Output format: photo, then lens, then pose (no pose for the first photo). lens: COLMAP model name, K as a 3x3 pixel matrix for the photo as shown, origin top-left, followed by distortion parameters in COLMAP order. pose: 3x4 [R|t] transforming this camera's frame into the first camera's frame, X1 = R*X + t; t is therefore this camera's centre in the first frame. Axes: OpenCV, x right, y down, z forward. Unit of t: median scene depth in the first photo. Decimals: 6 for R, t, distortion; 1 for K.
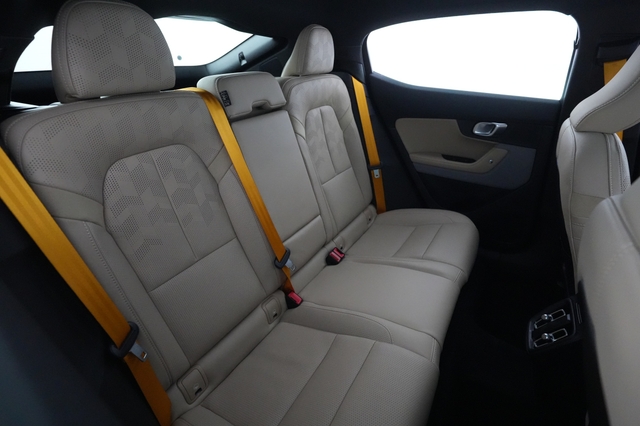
lens RADIAL K [[304.5, 0, 320.0], [0, 304.5, 213.0], [0, 0, 1]] dist [-0.013845, 0.000060]
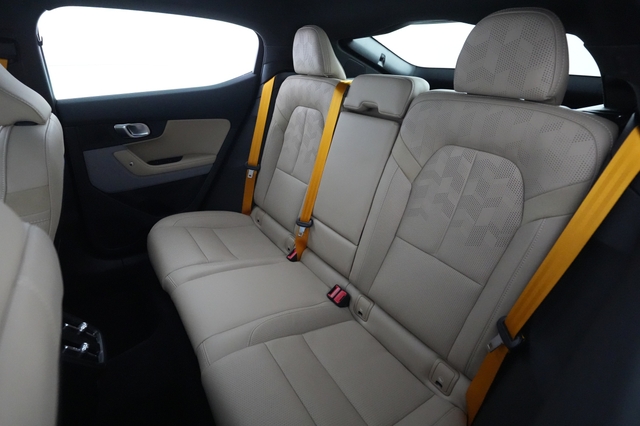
lens RADIAL K [[282.5, 0, 320.1], [0, 282.5, 206.2], [0, 0, 1]] dist [-0.023677, 0.000010]
pose [[-0.341105, 0.447567, -0.826639, 0.612385], [-0.451096, 0.693576, 0.561663, -0.449346], [0.824718, 0.564479, -0.034686, 0.846009]]
